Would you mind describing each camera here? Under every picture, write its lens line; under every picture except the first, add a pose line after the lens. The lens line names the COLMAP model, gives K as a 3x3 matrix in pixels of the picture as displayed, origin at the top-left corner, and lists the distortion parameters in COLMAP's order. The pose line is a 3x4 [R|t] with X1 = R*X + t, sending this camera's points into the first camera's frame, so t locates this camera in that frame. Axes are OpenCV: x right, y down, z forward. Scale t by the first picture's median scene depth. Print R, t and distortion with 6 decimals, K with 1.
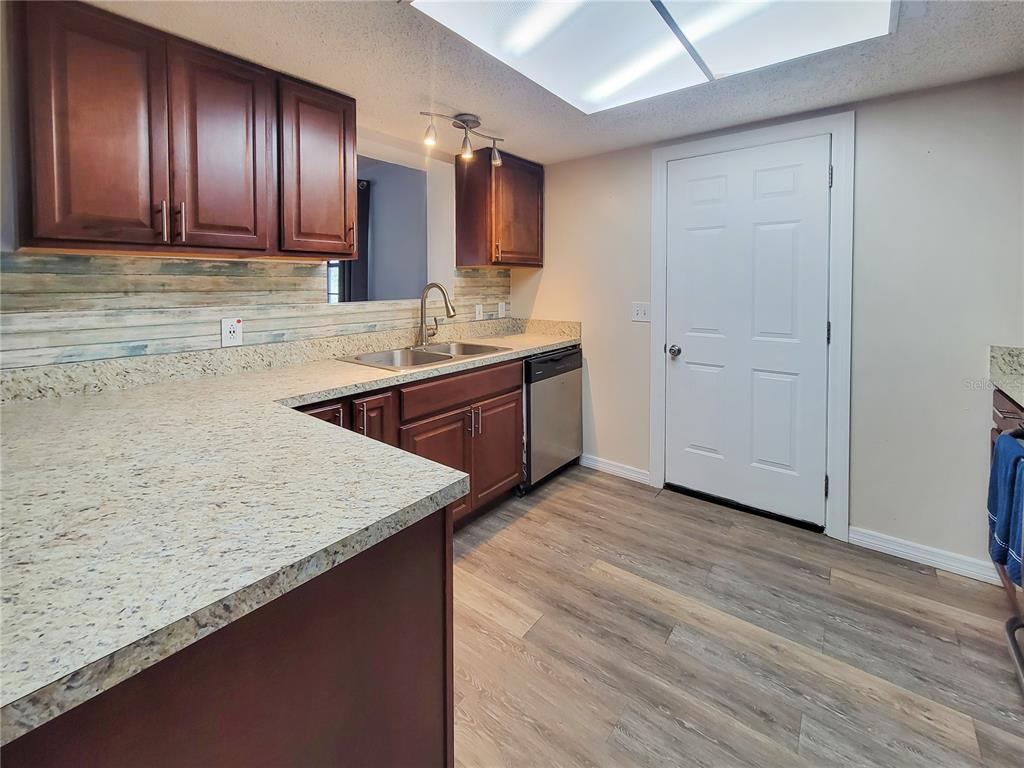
lens RADIAL K [[447.1, 0, 514.7], [0, 447.1, 298.3], [0, 0, 1]] dist [0.028085, 0.000016]
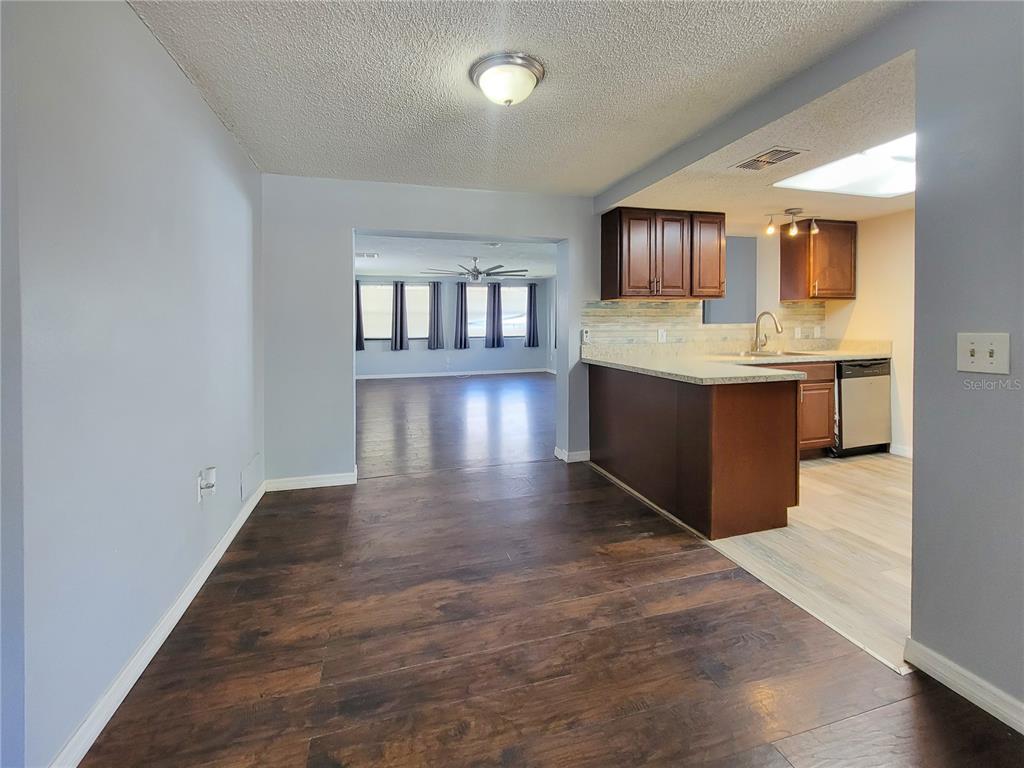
lens RADIAL K [[455.1, 0, 501.8], [0, 455.1, 331.1], [0, 0, 1]] dist [-0.003965, -0.000379]
pose [[0.808842, 0.007300, -0.587980, 0.008686], [-0.013963, 0.999879, -0.006793, 0.059154], [0.587860, 0.013704, 0.808847, -0.857457]]
